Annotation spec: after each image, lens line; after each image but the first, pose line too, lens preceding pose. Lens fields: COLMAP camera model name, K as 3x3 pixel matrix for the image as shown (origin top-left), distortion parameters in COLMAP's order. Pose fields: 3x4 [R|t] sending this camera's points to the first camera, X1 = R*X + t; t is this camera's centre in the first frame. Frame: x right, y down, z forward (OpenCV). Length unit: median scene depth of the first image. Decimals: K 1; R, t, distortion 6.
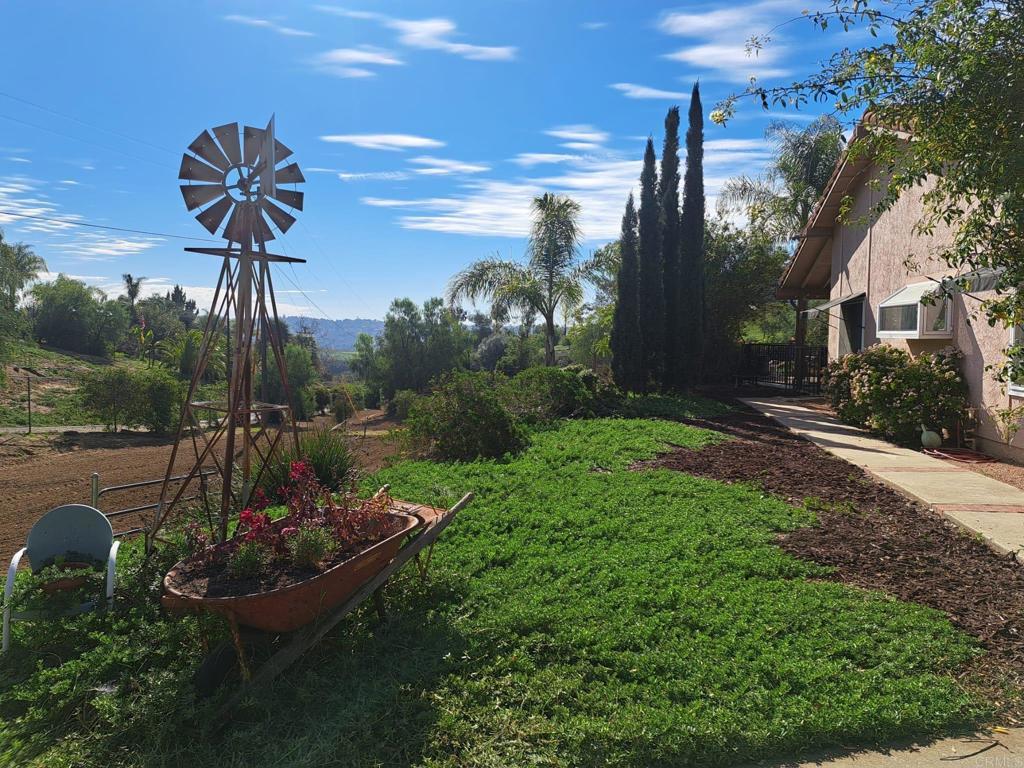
lens RADIAL K [[711.7, 0, 512.0], [0, 711.7, 384.0], [0, 0, 1]] dist [0.085381, -0.097297]
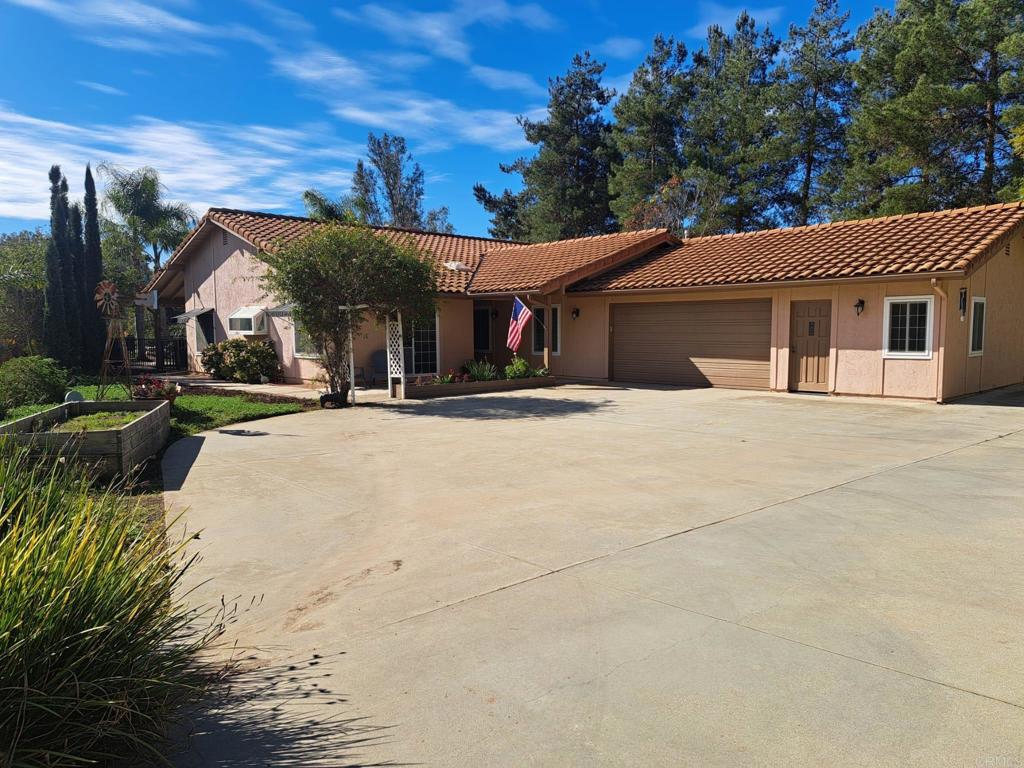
lens RADIAL K [[711.7, 0, 512.0], [0, 711.7, 384.0], [0, 0, 1]] dist [0.085381, -0.097297]
pose [[0.608107, -0.082701, 0.789536, -0.666841], [0.074472, 0.996116, 0.046980, 0.039745], [-0.790354, 0.030229, 0.611904, -0.903861]]
